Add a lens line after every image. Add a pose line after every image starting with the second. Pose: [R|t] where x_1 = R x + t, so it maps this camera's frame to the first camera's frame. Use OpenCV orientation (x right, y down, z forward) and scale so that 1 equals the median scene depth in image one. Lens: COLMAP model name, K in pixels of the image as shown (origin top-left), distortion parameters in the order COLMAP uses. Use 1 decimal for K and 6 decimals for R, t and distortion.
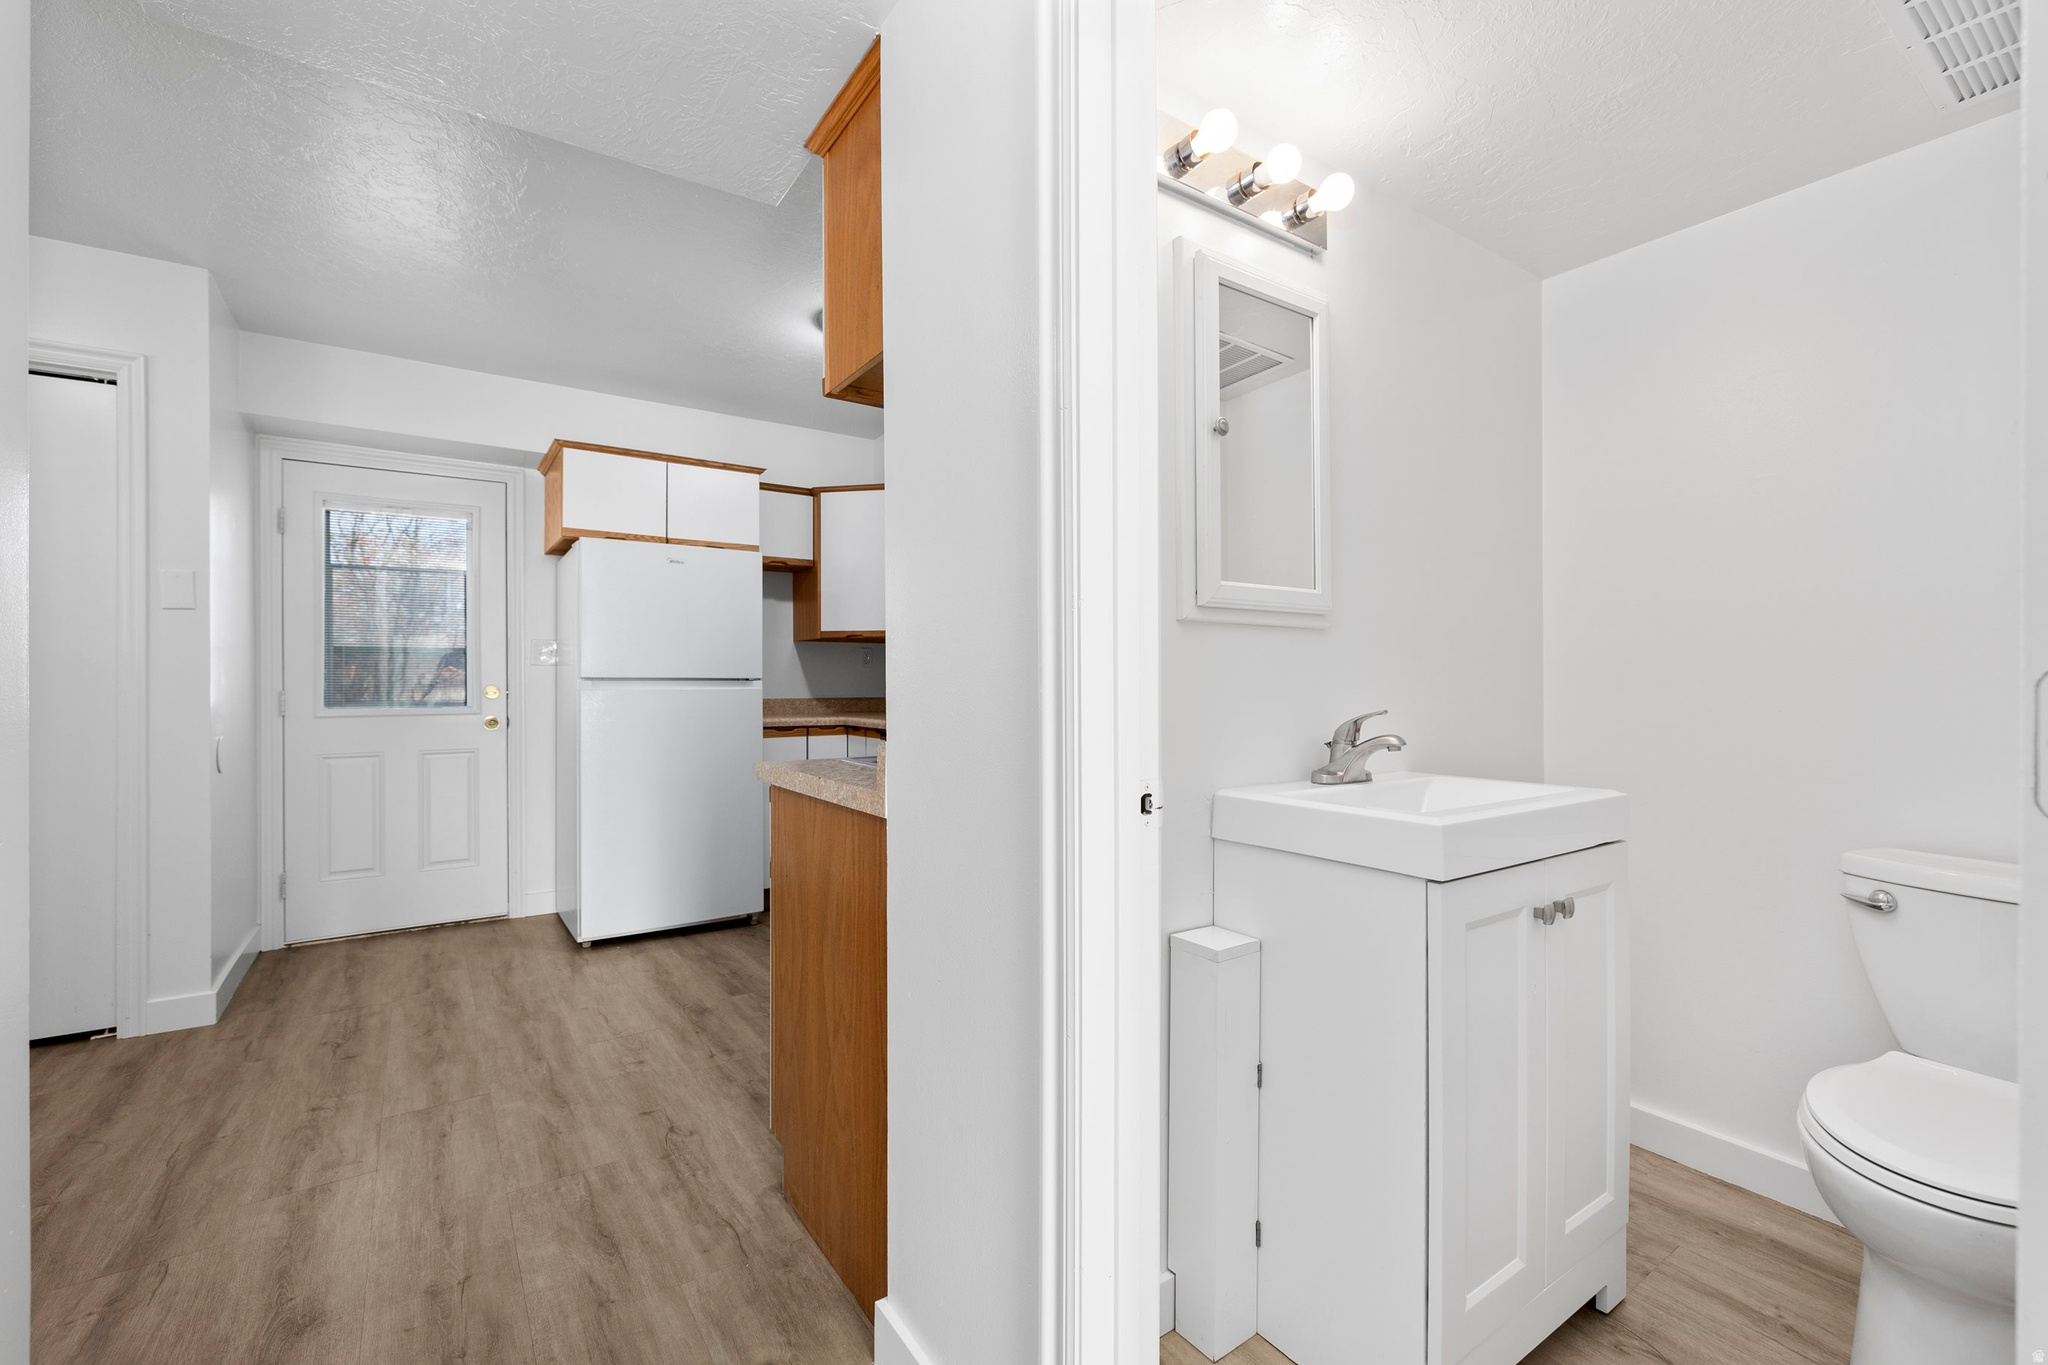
lens RADIAL K [[858.9, 0, 1031.0], [0, 858.9, 686.0], [0, 0, 1]] dist [0.005117, 0.000207]
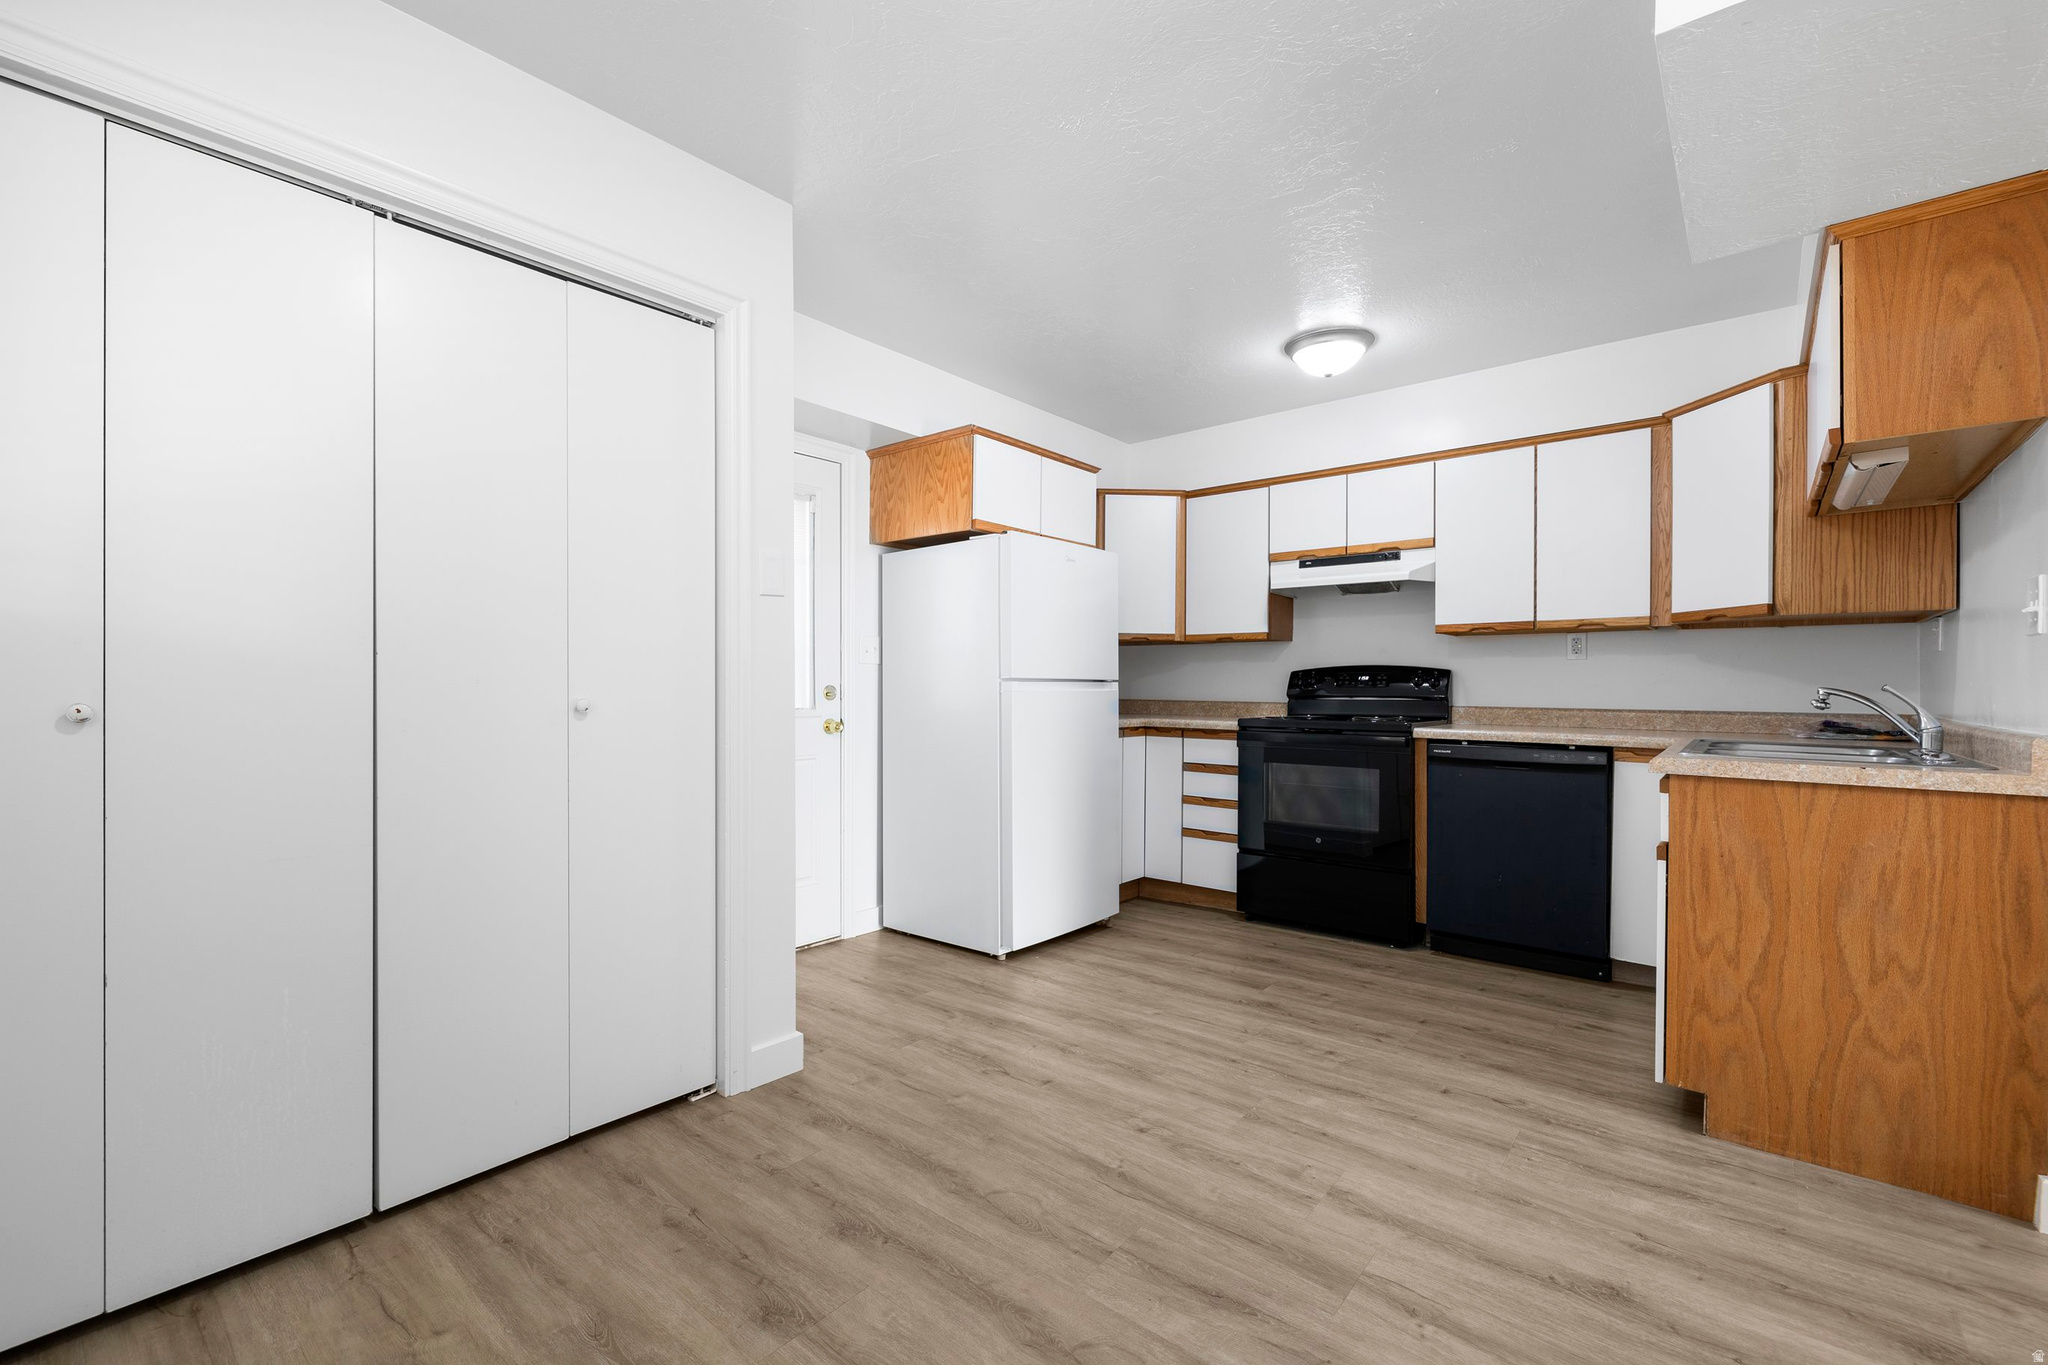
lens RADIAL K [[858.9, 0, 1031.0], [0, 858.9, 686.0], [0, 0, 1]] dist [0.005117, 0.000207]
pose [[0.960517, 0.007260, 0.278126, -1.025345], [-0.006965, 0.999974, -0.002046, 0.003108], [-0.278133, 0.000028, 0.960542, 0.104962]]
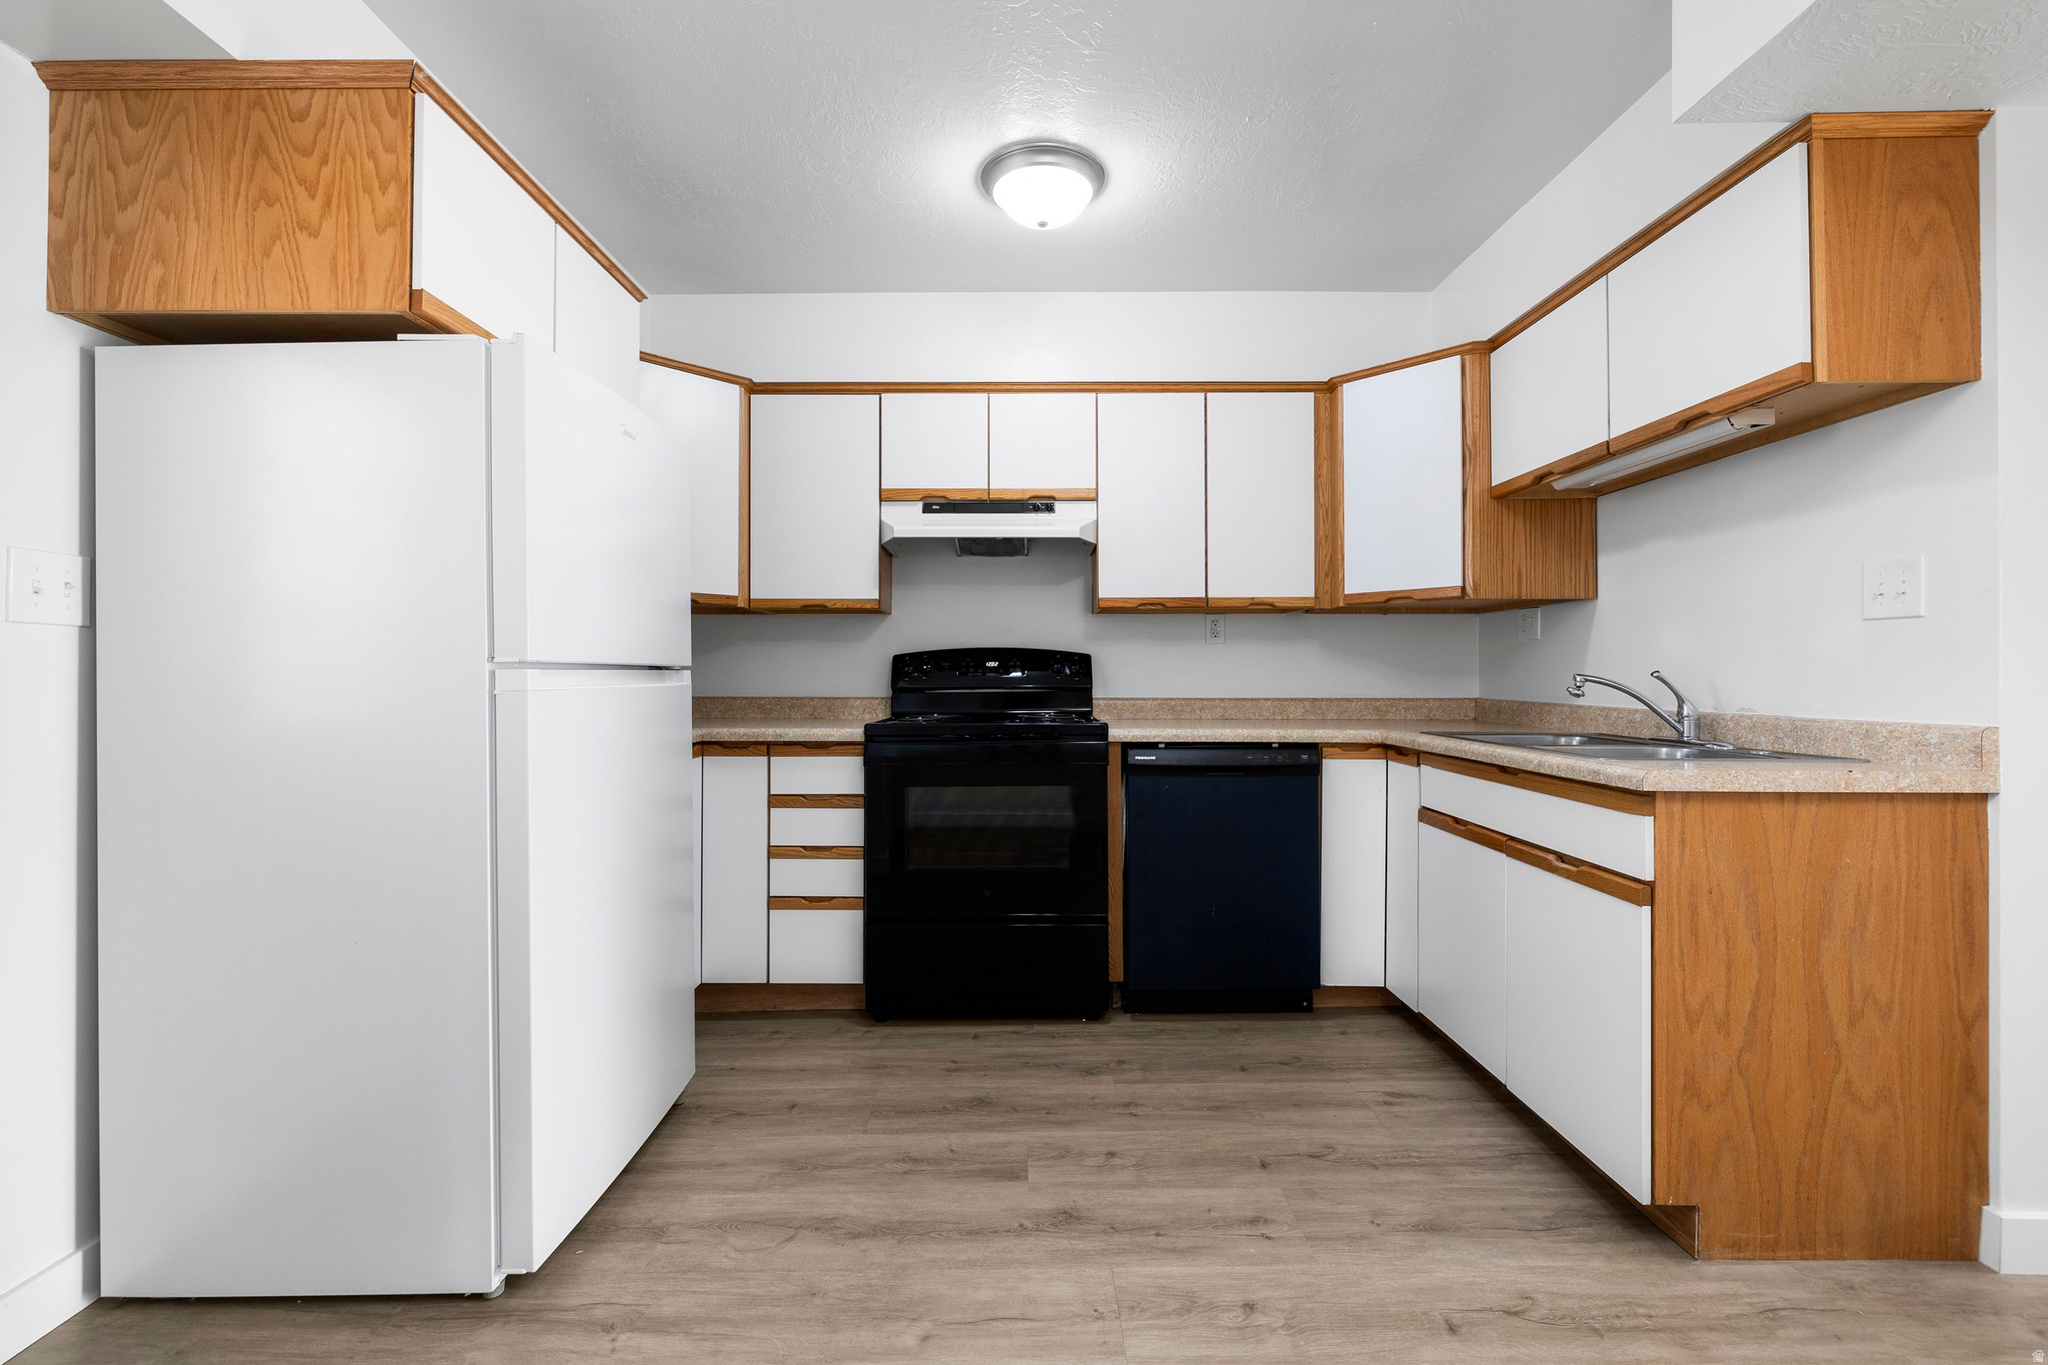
lens RADIAL K [[848.2, 0, 1008.2], [0, 848.2, 669.1], [0, 0, 1]] dist [-0.000780, -0.000033]
pose [[0.572772, 0.007372, 0.819682, -0.976689], [0.000364, 0.999957, -0.009247, -0.000590], [-0.819715, 0.005595, 0.572745, 0.752286]]
